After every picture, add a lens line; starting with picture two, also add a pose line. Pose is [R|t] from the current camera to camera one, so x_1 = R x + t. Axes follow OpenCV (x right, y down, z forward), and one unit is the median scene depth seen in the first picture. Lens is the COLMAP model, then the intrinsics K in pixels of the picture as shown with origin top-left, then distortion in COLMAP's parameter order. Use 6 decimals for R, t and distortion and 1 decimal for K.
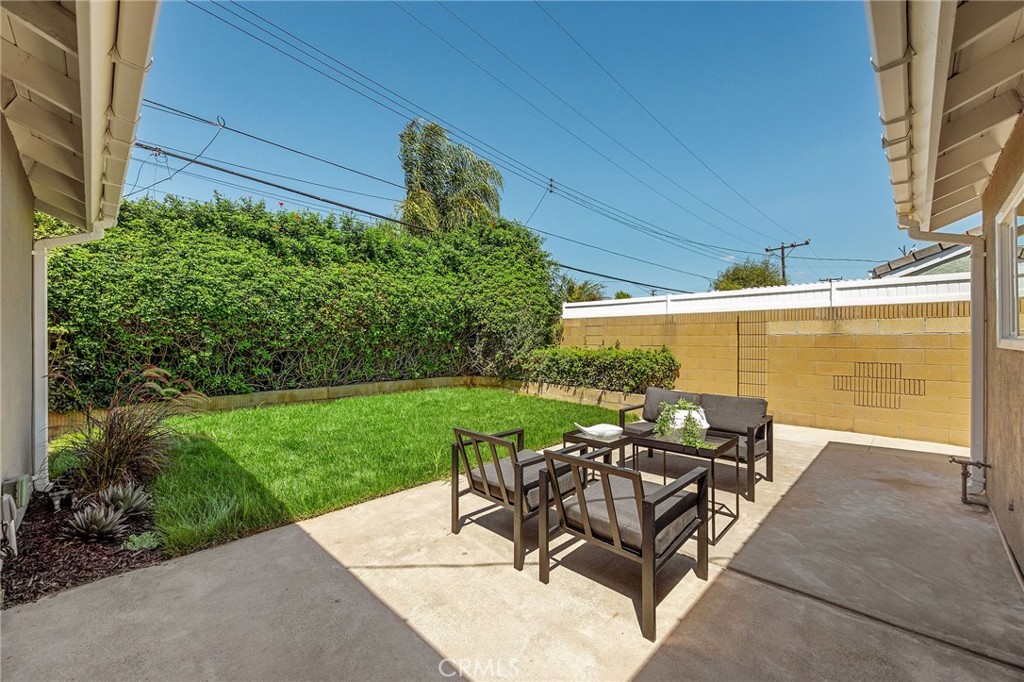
lens RADIAL K [[411.0, 0, 510.2], [0, 411.0, 339.7], [0, 0, 1]] dist [0.011662, 0.000168]
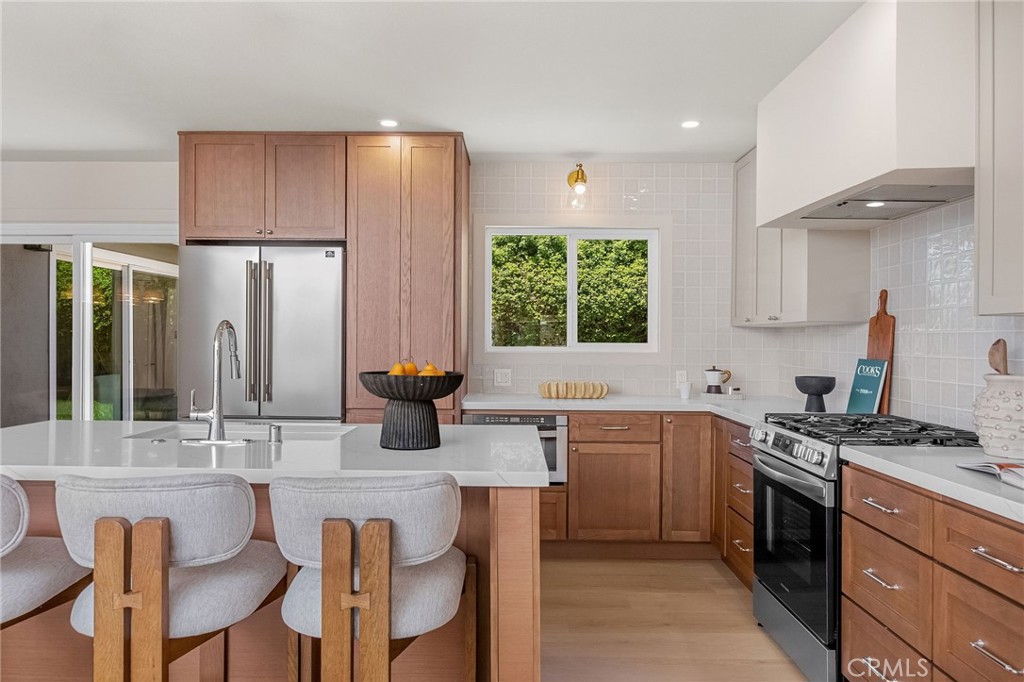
lens RADIAL K [[716.9, 0, 517.8], [0, 716.9, 341.7], [0, 0, 1]] dist [-0.005039, 0.000599]
pose [[0.703428, 0.008086, -0.710721, 0.776661], [-0.008754, 0.999958, 0.002713, -0.007040], [0.710713, 0.004313, 0.703469, -0.155875]]
